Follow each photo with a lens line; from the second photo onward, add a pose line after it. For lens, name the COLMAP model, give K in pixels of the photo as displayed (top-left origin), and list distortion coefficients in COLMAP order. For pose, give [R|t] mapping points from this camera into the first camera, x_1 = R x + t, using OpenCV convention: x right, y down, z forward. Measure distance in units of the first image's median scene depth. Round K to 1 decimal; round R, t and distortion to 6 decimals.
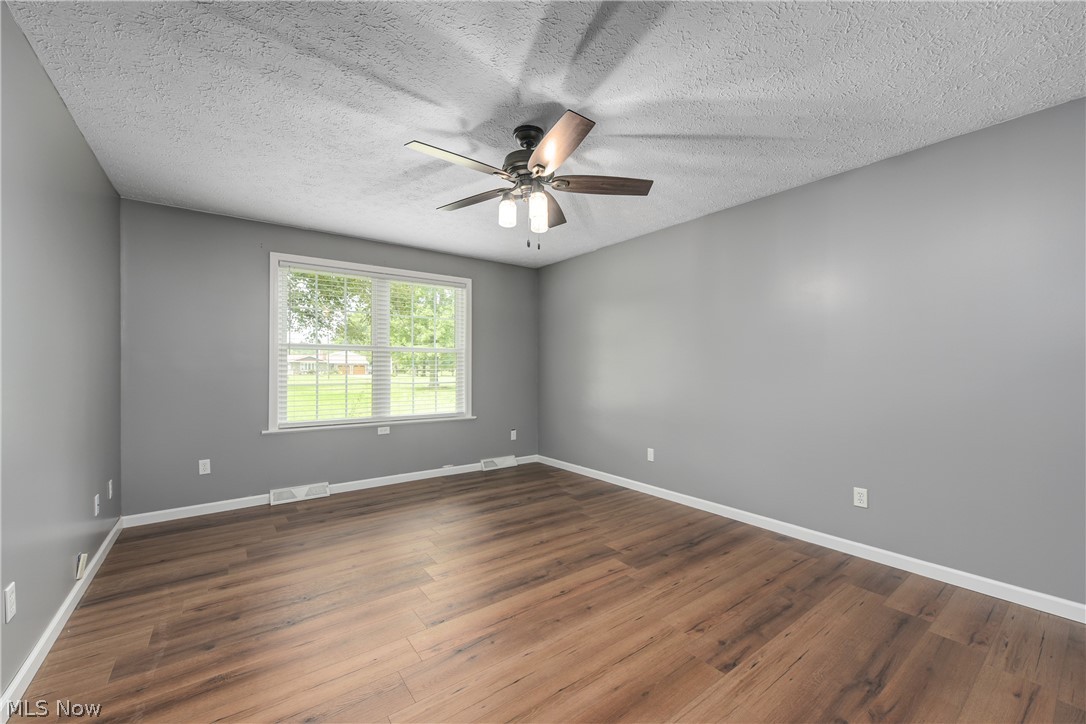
lens RADIAL K [[437.1, 0, 544.9], [0, 437.1, 366.1], [0, 0, 1]] dist [0.004094, 0.000352]
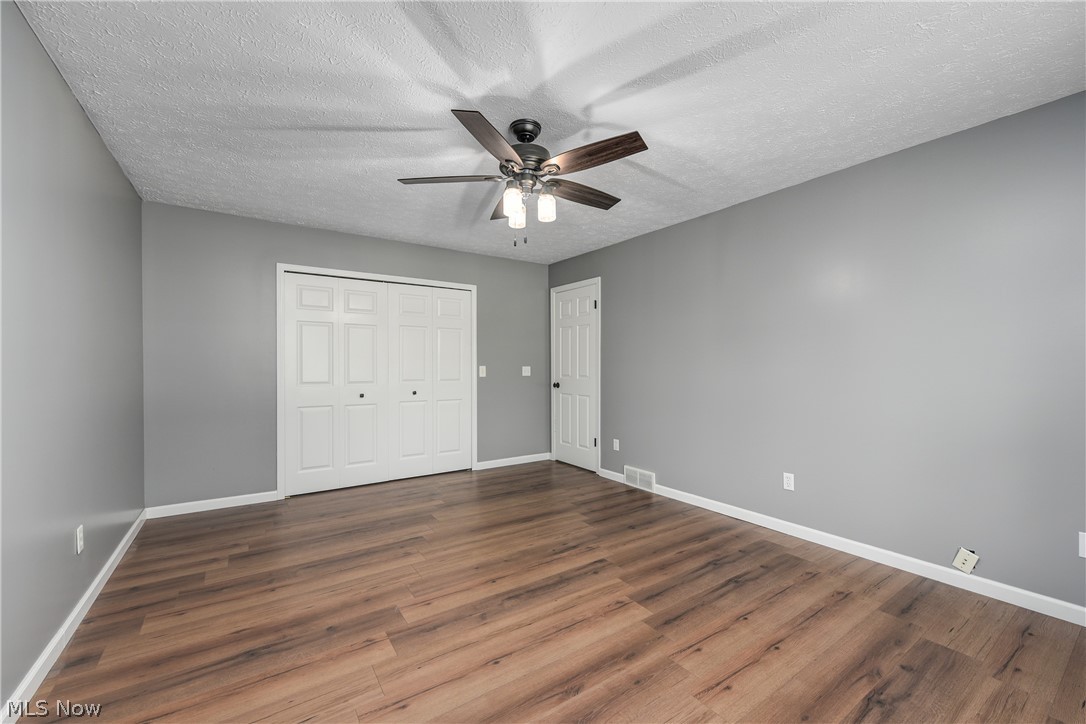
lens RADIAL K [[437.1, 0, 547.0], [0, 437.1, 369.7], [0, 0, 1]] dist [0.004094, 0.000352]
pose [[-0.999415, -0.000171, 0.034190, -0.114147], [-0.000044, 0.999993, 0.003738, 0.009203], [-0.034190, 0.003734, -0.999408, 1.908274]]
